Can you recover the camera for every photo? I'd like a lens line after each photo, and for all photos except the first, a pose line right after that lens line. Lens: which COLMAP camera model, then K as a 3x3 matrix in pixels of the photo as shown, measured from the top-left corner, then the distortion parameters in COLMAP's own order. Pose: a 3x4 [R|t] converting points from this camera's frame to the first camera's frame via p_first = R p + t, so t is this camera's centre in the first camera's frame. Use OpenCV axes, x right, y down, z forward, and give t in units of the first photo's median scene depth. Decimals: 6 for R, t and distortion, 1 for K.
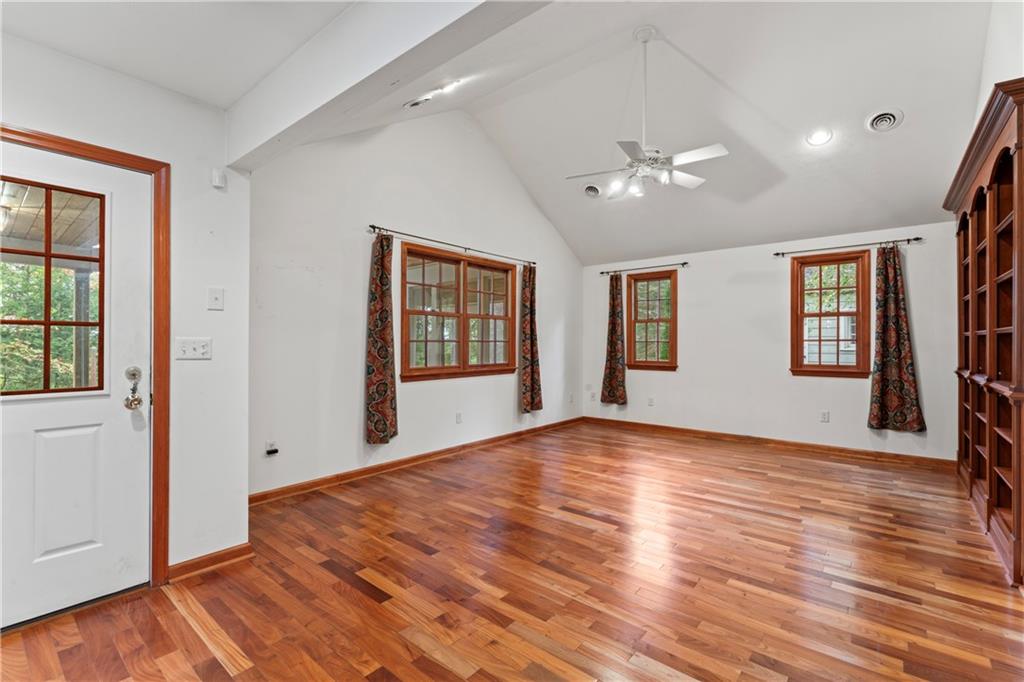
lens RADIAL K [[455.4, 0, 516.5], [0, 455.4, 343.7], [0, 0, 1]] dist [-0.004037, 0.000677]
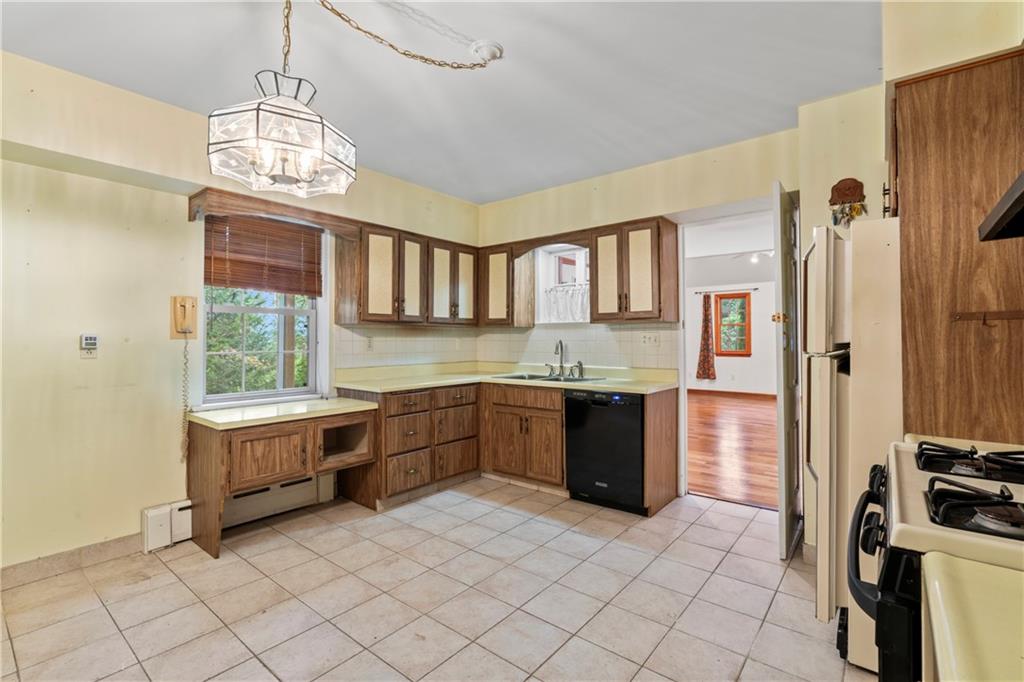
lens RADIAL K [[455.4, 0, 517.4], [0, 455.4, 335.5], [0, 0, 1]] dist [-0.004037, 0.000677]
pose [[0.999974, -0.003704, 0.006263, -0.550095], [0.003730, 0.999984, -0.004134, -0.012519], [-0.006247, 0.004157, 0.999972, -0.673774]]
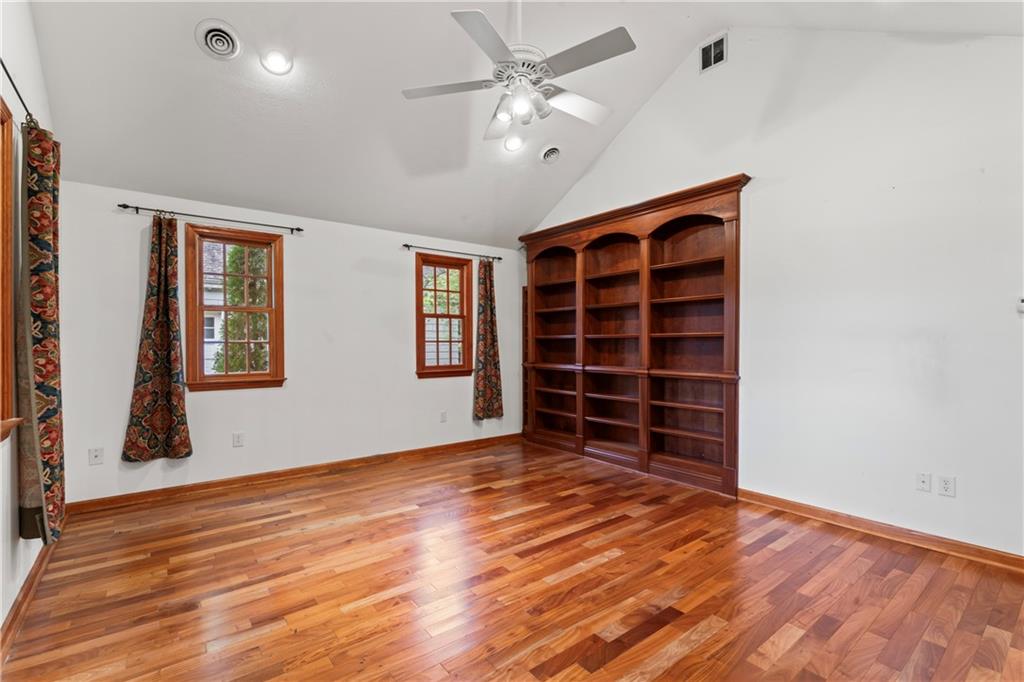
lens RADIAL K [[455.4, 0, 511.0], [0, 455.4, 345.2], [0, 0, 1]] dist [-0.004037, 0.000677]
pose [[0.219302, -0.010285, 0.975603, -0.273405], [-0.001514, 0.999940, 0.010882, -0.010153], [-0.975656, -0.003864, 0.219273, 0.617631]]
